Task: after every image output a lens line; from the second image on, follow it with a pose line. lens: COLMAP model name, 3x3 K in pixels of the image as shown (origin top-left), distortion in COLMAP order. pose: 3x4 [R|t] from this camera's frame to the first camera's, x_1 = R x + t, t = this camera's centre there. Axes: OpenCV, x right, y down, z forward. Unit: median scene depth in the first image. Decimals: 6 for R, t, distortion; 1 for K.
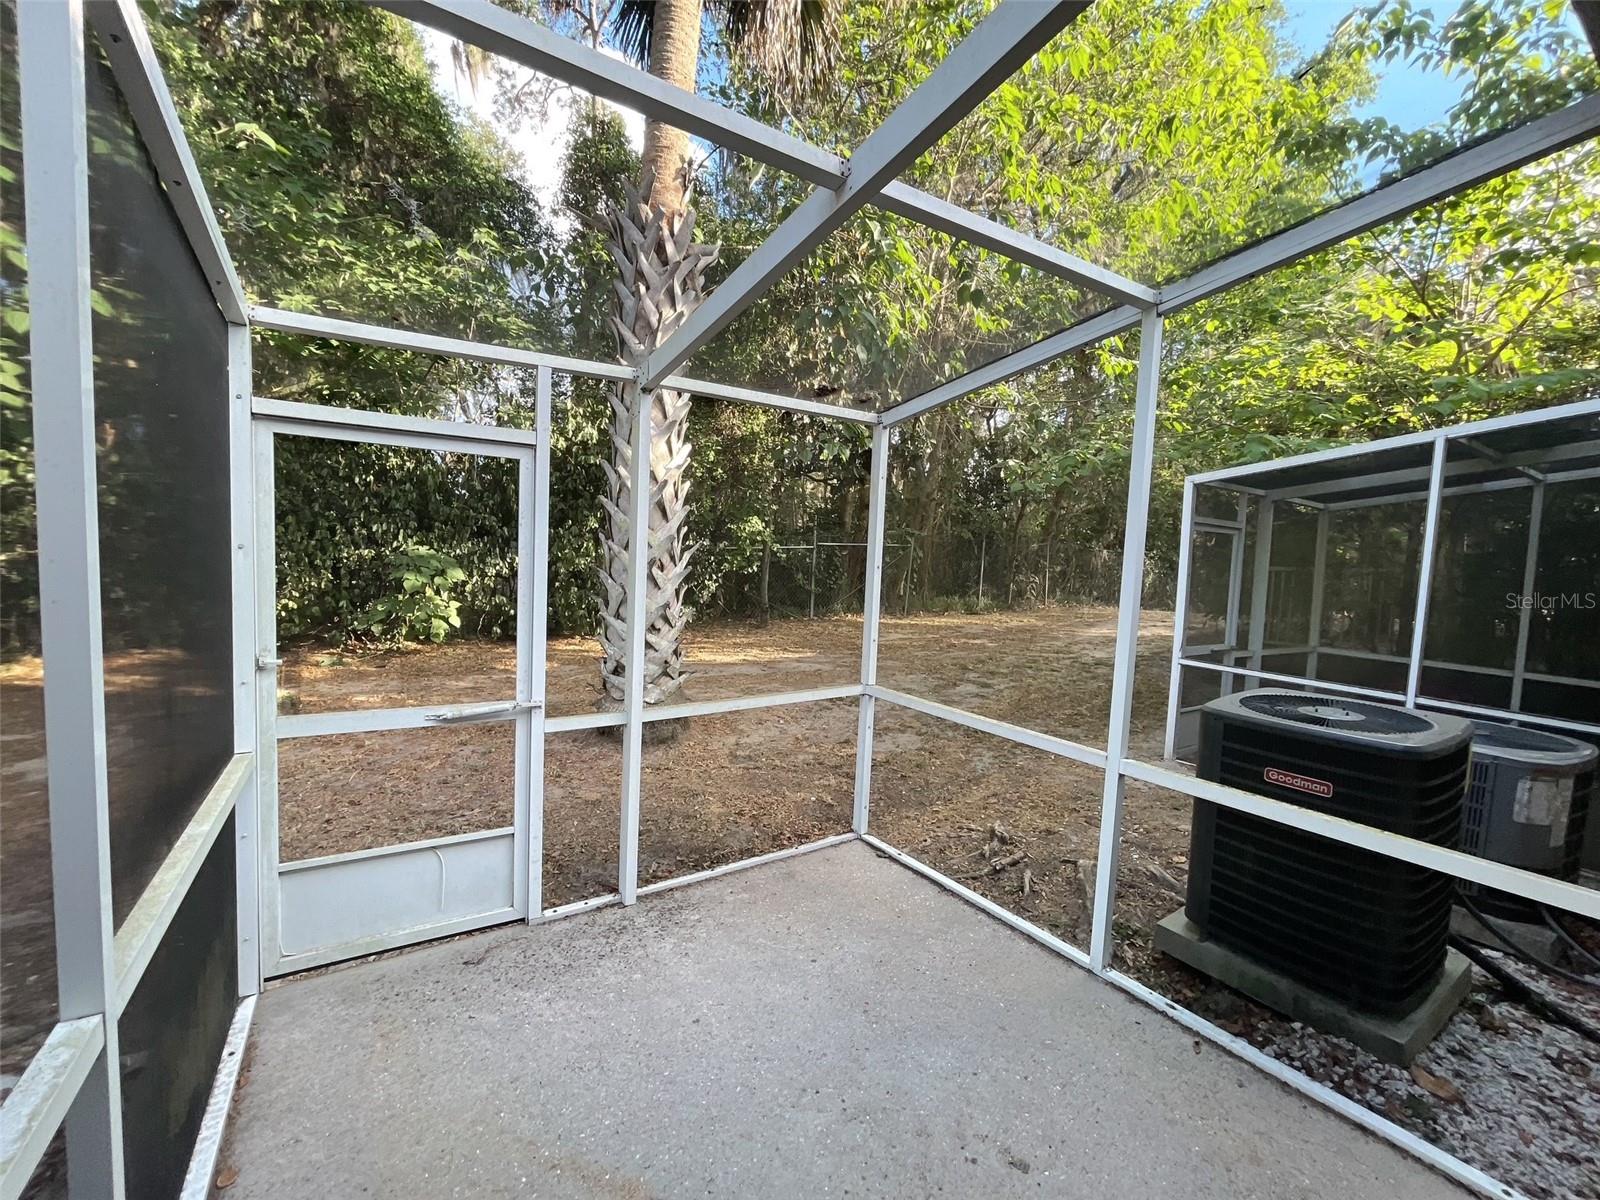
lens RADIAL K [[648.3, 0, 763.0], [0, 648.3, 631.7], [0, 0, 1]] dist [0.016071, 0.000202]
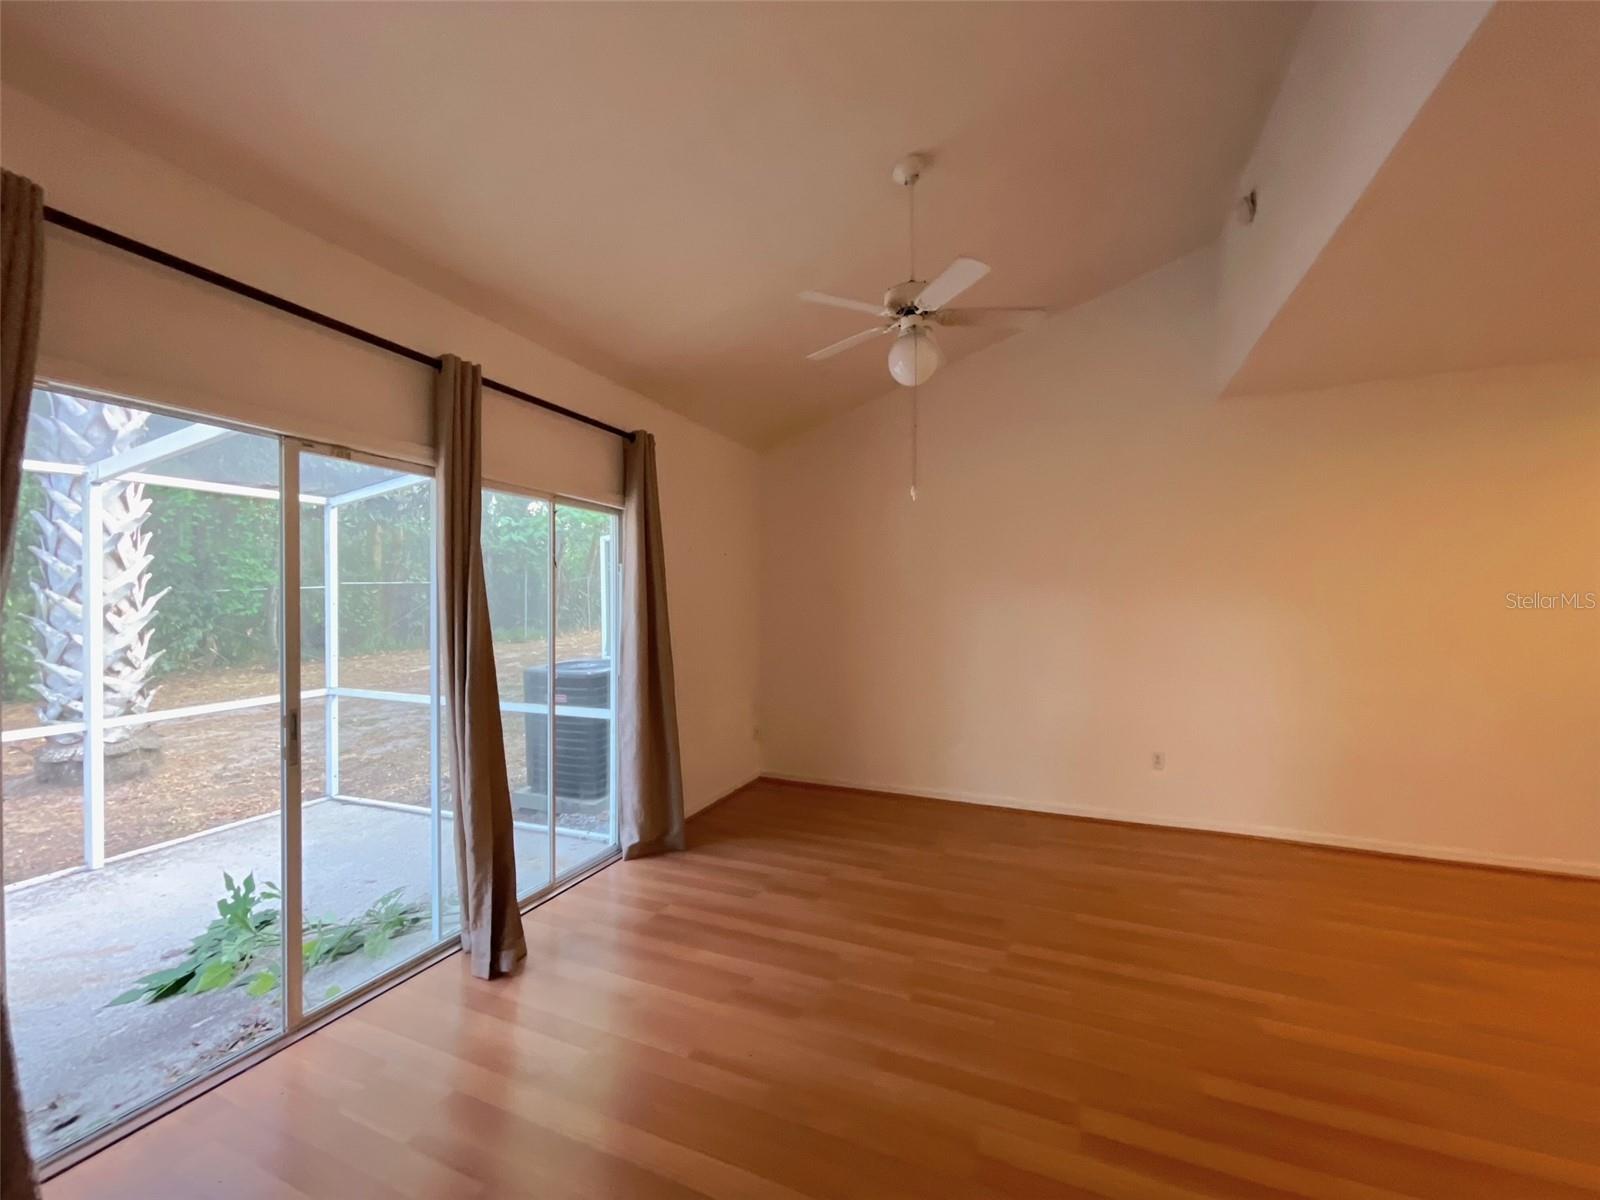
lens RADIAL K [[645.7, 0, 773.1], [0, 645.7, 613.0], [0, 0, 1]] dist [0.000080, -0.000140]
pose [[0.803578, -0.052133, 0.592912, 0.079588], [0.098940, 0.993997, -0.046694, 0.058336], [-0.586918, 0.096185, 0.803912, -0.492309]]
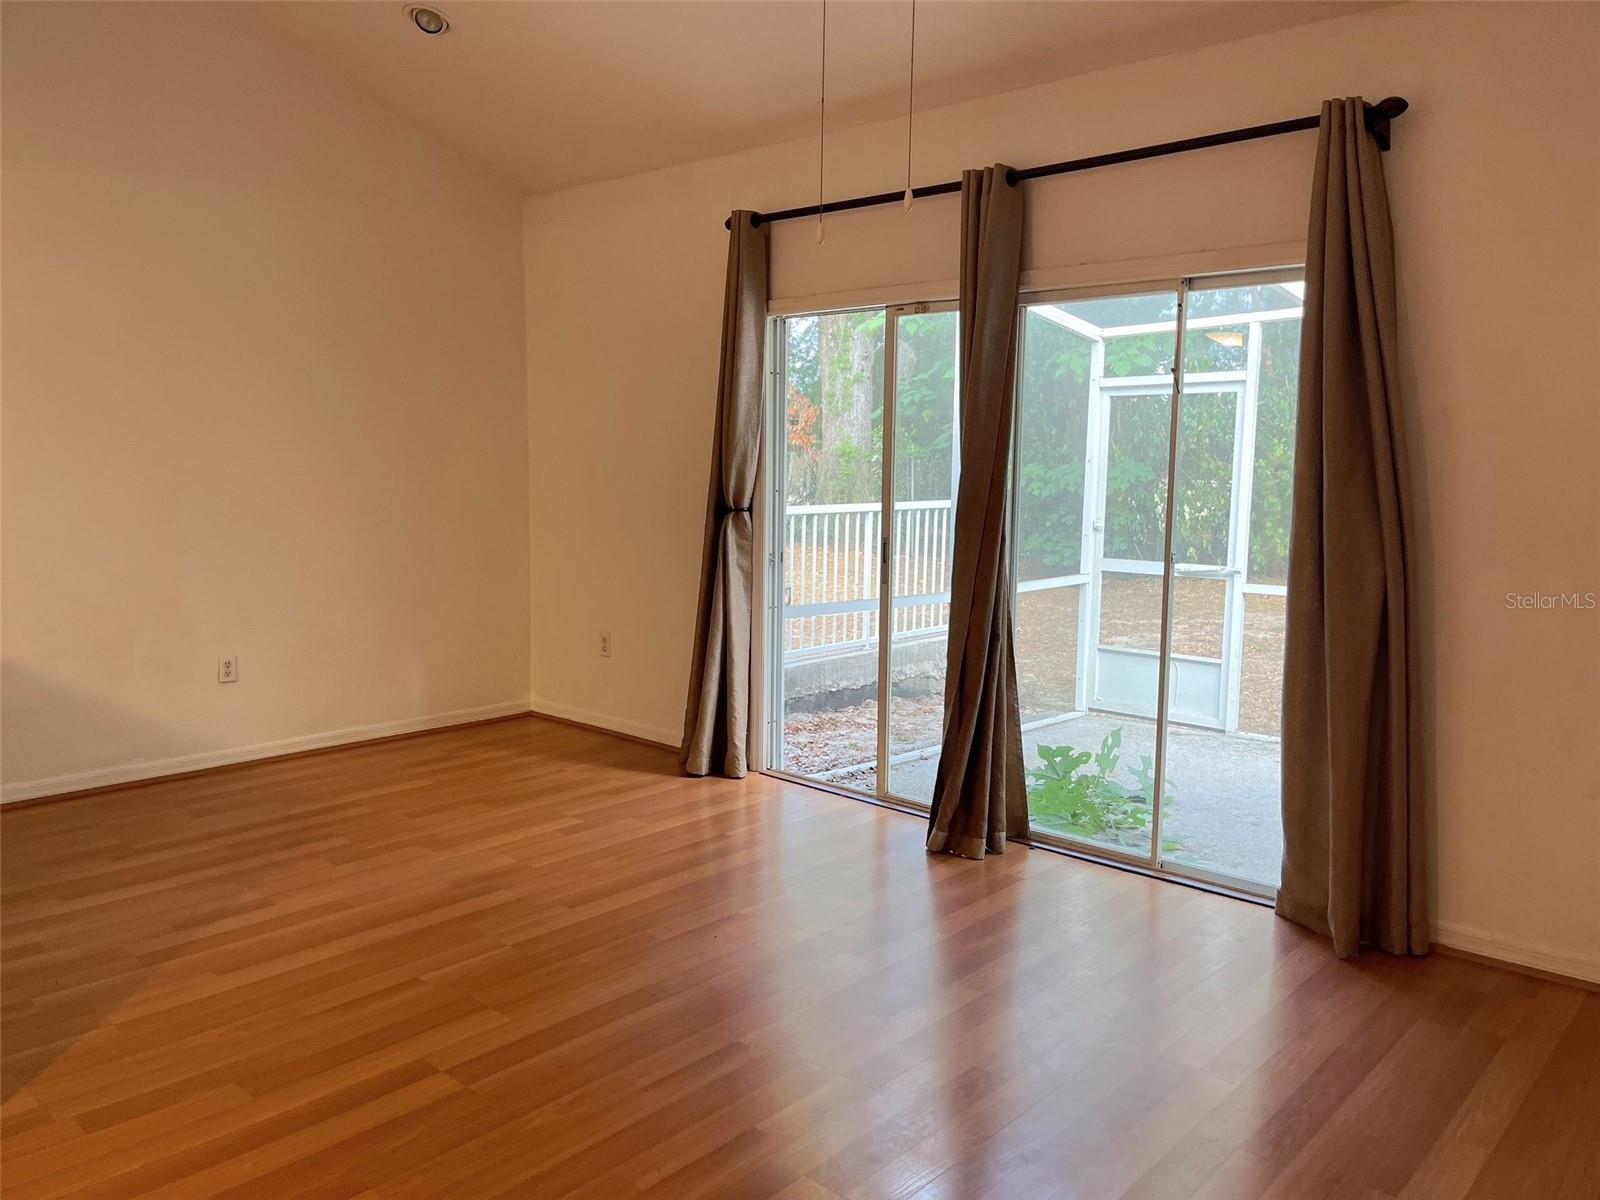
lens RADIAL K [[1193.1, 0, 800.0], [0, 1193.1, 600.0], [0, 0, 1]] dist [0.010198, 0.003625]
pose [[0.315360, 0.069251, -0.946442, 0.879869], [-0.100621, 0.994152, 0.039214, 0.086142], [0.943623, 0.082865, 0.320484, -0.332545]]
